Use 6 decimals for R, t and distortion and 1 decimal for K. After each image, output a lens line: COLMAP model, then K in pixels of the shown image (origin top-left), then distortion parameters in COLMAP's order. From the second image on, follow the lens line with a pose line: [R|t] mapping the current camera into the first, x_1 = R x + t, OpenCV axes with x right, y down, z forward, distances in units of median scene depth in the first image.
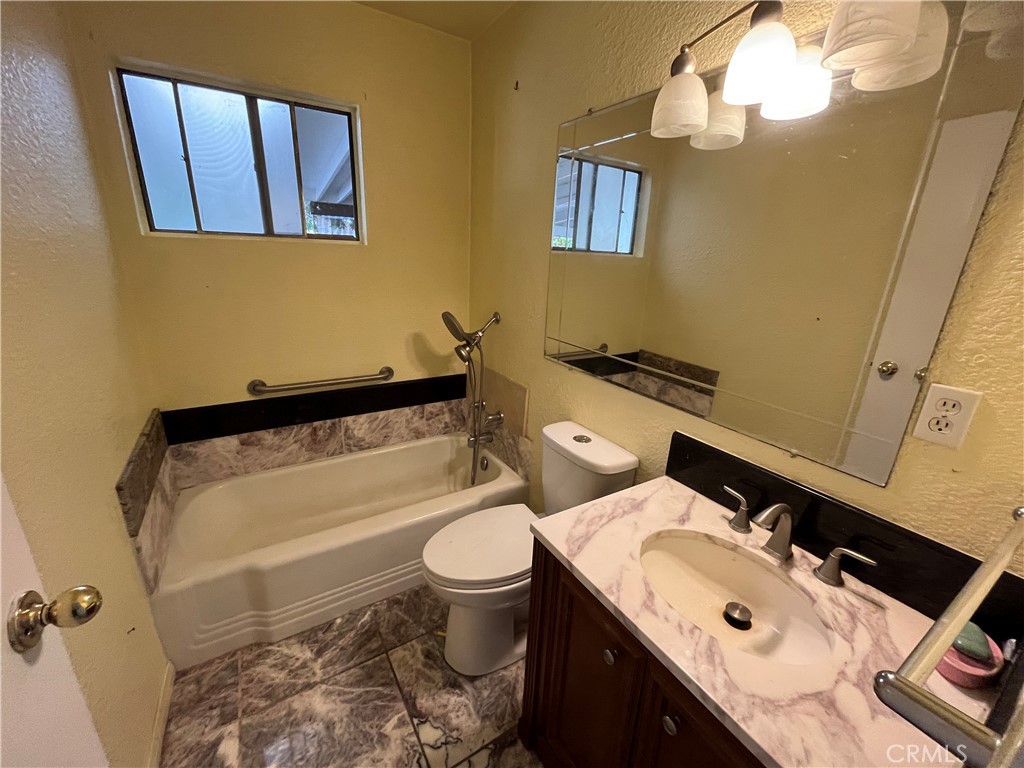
lens RADIAL K [[415.4, 0, 509.6], [0, 415.4, 383.0], [0, 0, 1]] dist [-0.002429, 0.000268]
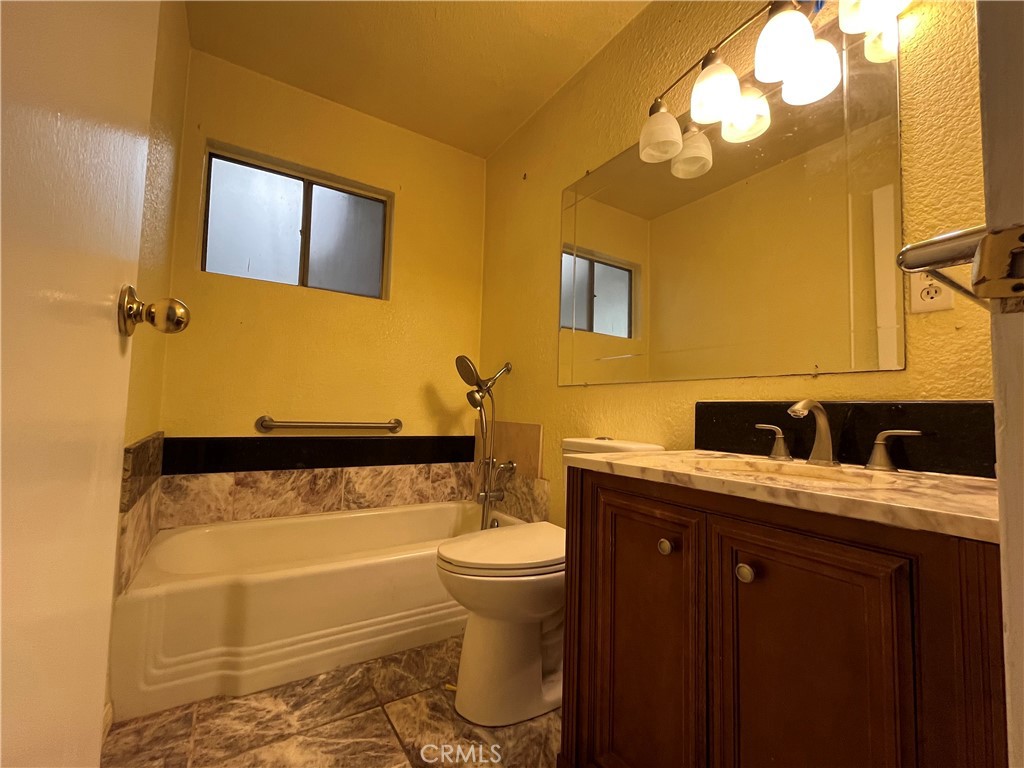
lens RADIAL K [[439.3, 0, 509.3], [0, 439.3, 384.1], [0, 0, 1]] dist [-0.000156, -0.000909]
pose [[0.999873, -0.008065, 0.013746, -0.059719], [0.012444, 0.933929, -0.357242, 0.376765], [-0.009956, 0.357368, 0.933911, -0.004384]]
